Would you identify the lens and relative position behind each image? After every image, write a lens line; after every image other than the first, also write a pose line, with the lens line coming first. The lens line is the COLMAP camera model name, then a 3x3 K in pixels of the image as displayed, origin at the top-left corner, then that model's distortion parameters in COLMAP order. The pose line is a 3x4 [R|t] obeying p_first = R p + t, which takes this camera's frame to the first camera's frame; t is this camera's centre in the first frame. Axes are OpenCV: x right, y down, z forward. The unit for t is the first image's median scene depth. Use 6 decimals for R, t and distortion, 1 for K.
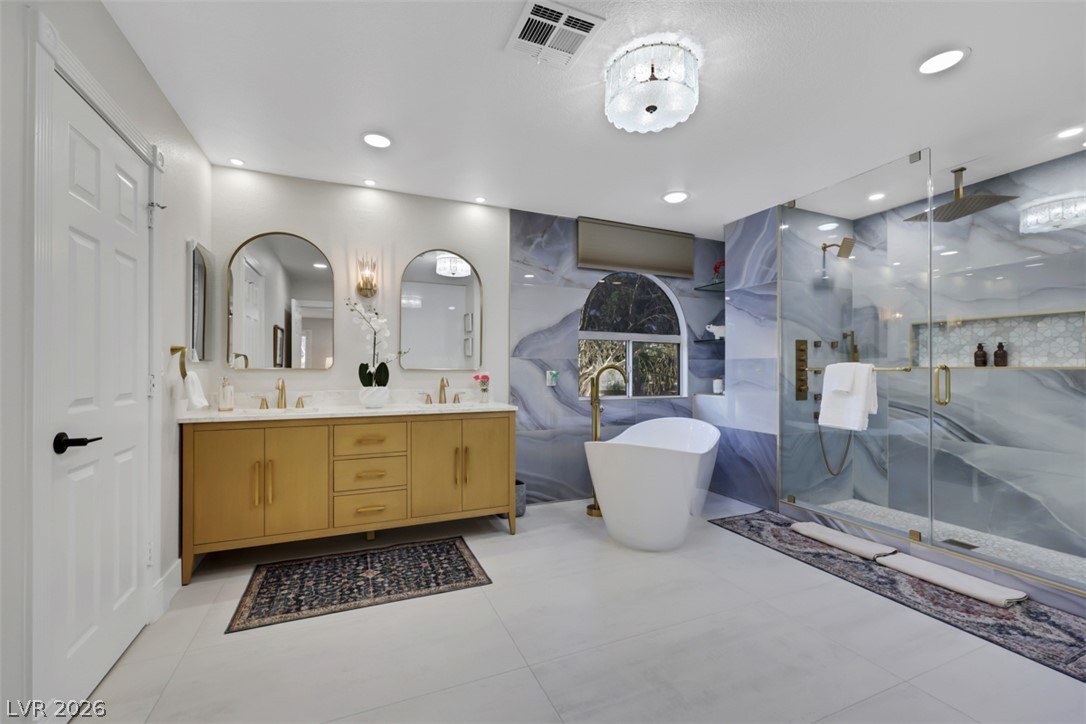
lens RADIAL K [[449.7, 0, 545.4], [0, 449.7, 367.8], [0, 0, 1]] dist [-0.008499, 0.002175]
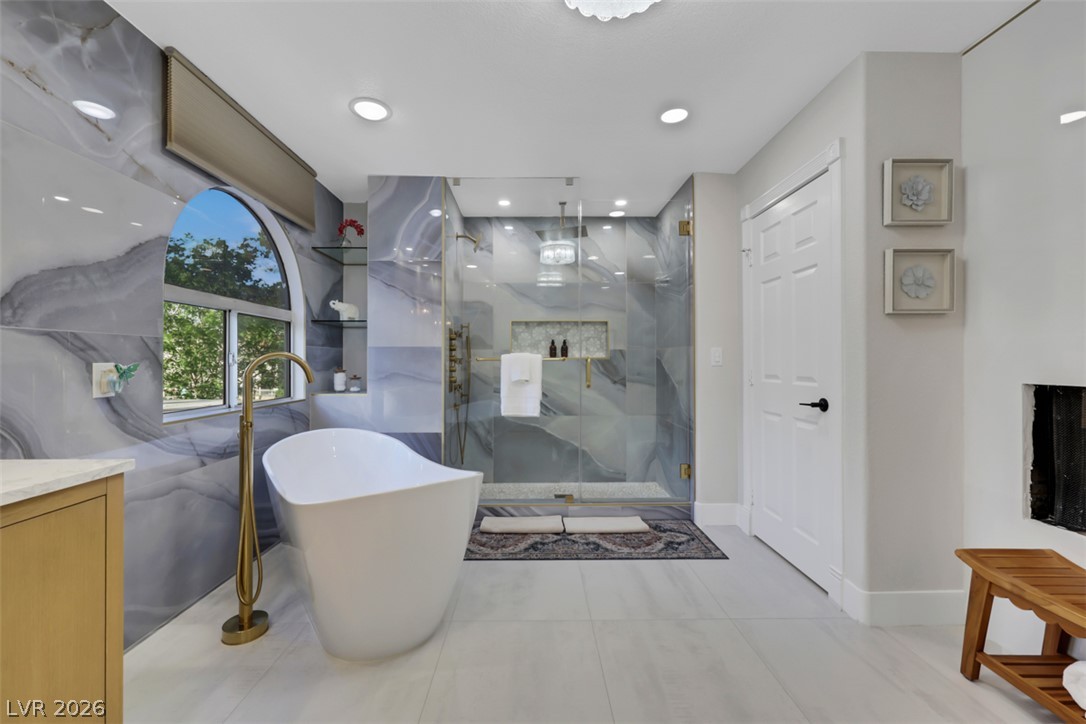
lens RADIAL K [[449.7, 0, 532.6], [0, 449.7, 358.1], [0, 0, 1]] dist [-0.008499, 0.002175]
pose [[0.383811, 0.003000, 0.923407, -0.282979], [-0.002076, 0.999995, -0.002386, 0.003104], [-0.923409, -0.001001, 0.383815, 0.570850]]
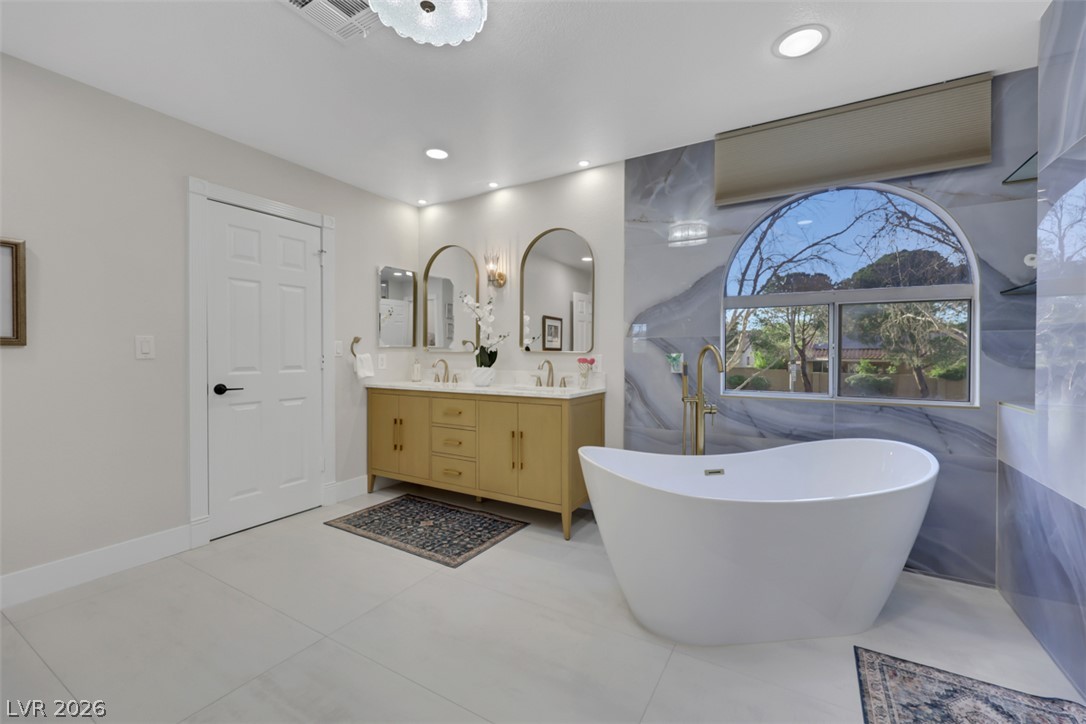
lens RADIAL K [[449.7, 0, 534.5], [0, 449.7, 359.0], [0, 0, 1]] dist [-0.008499, 0.002175]
pose [[0.583780, 0.009562, -0.811855, 0.613296], [0.003013, 0.999898, 0.013944, 0.006043], [0.811906, -0.010586, 0.583692, 0.449664]]
